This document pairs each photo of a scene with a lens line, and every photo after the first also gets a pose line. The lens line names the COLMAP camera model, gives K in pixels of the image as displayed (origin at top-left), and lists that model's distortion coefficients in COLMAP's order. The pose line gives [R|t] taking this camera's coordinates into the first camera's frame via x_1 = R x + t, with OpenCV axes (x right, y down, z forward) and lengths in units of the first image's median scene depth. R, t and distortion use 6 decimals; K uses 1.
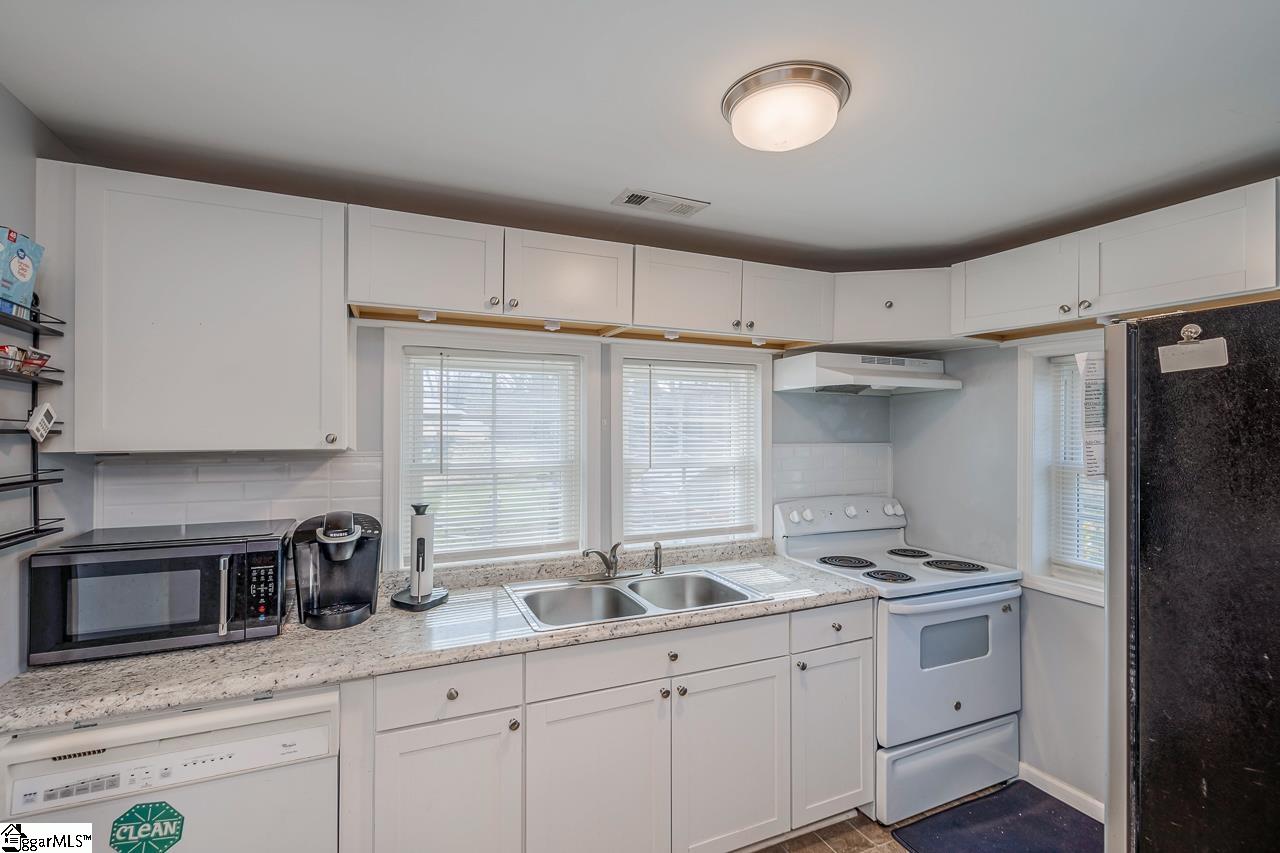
lens RADIAL K [[564.9, 0, 681.9], [0, 564.9, 424.9], [0, 0, 1]] dist [-0.000194, -0.000768]
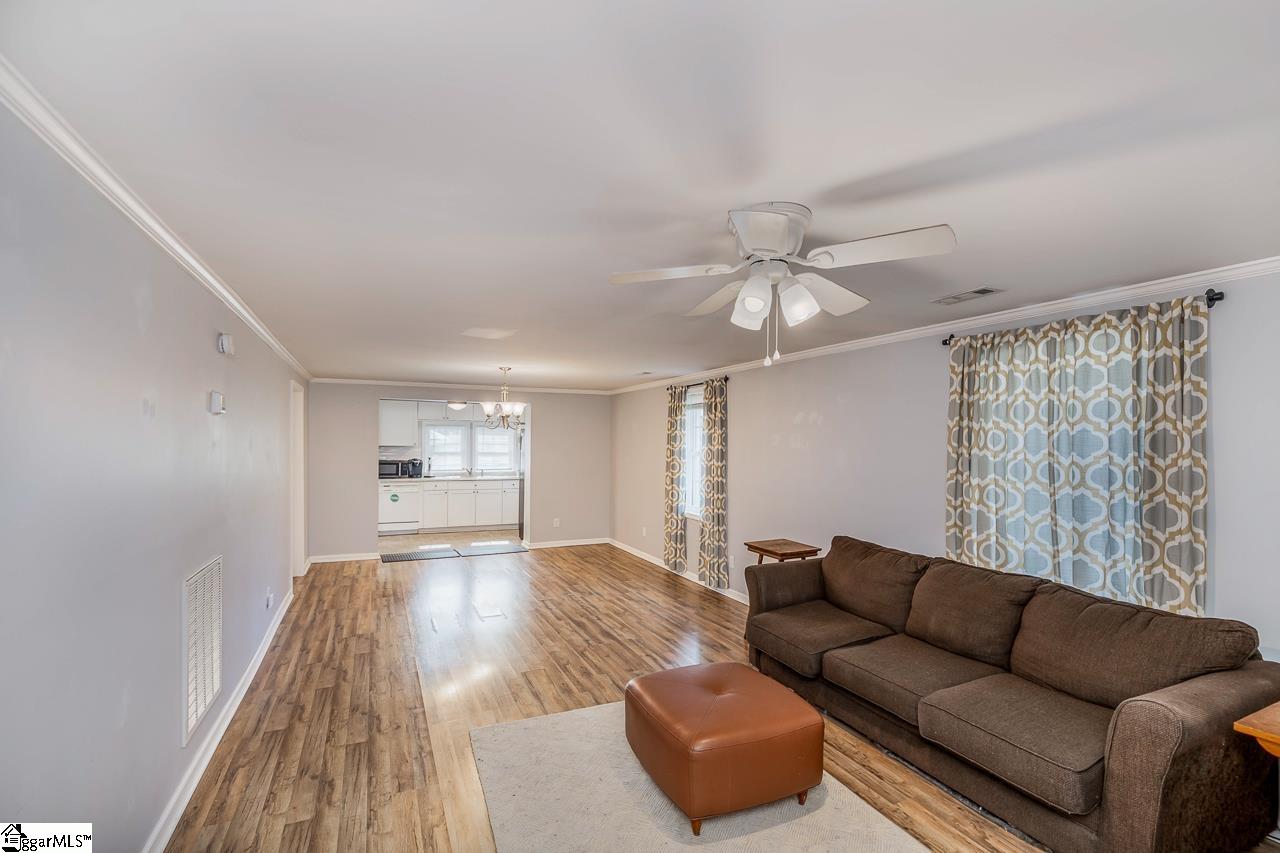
lens RADIAL K [[564.9, 0, 623.8], [0, 564.9, 442.3], [0, 0, 1]] dist [-0.000194, -0.000768]
pose [[0.998764, 0.011257, -0.048405, 1.500003], [-0.011206, 0.999936, 0.001332, -0.019005], [0.048417, -0.000787, 0.998827, -3.934451]]
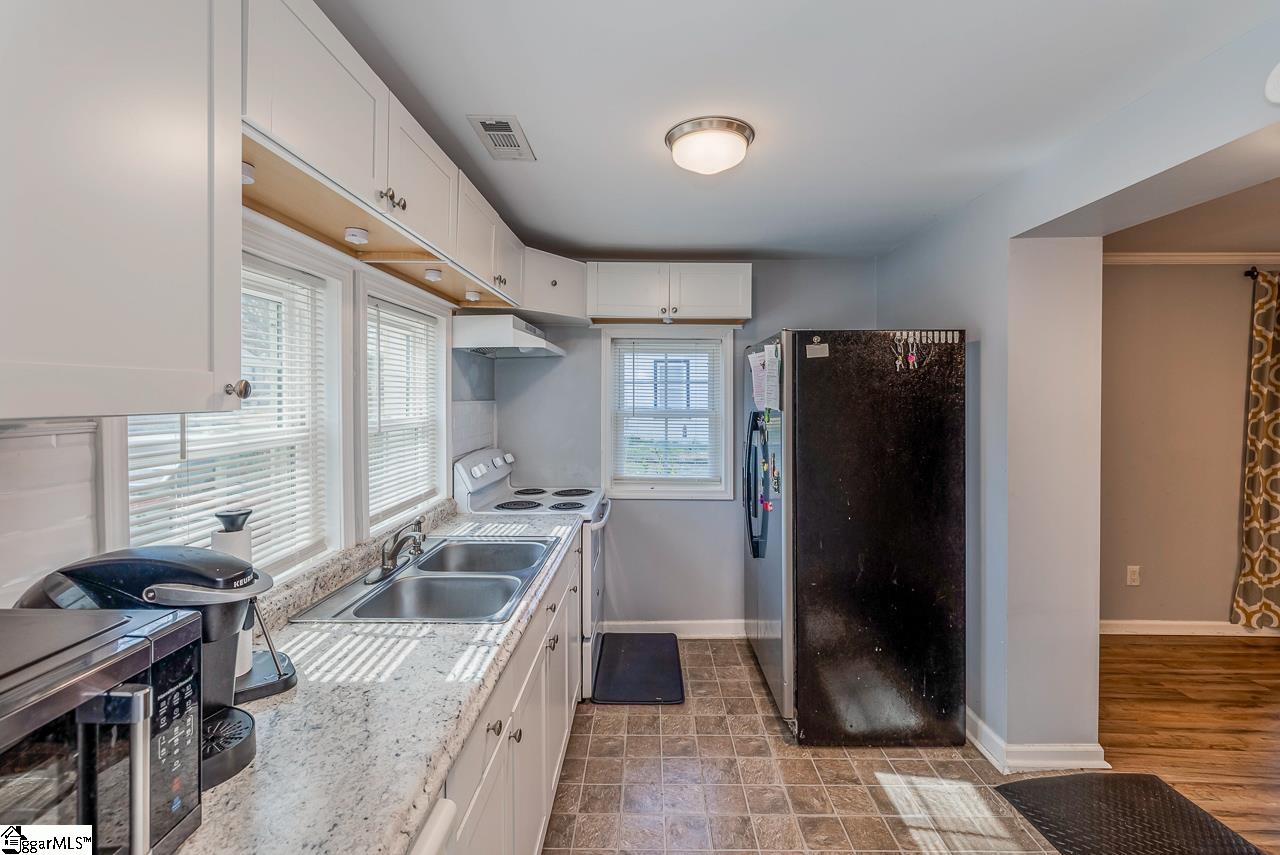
lens RADIAL K [[564.9, 0, 612.1], [0, 564.9, 404.3], [0, 0, 1]] dist [-0.000194, -0.000768]
pose [[0.453991, -0.018782, 0.890808, -0.759980], [-0.003916, 0.999726, 0.023074, 0.019020], [-0.890998, -0.013964, 0.453793, 0.399824]]
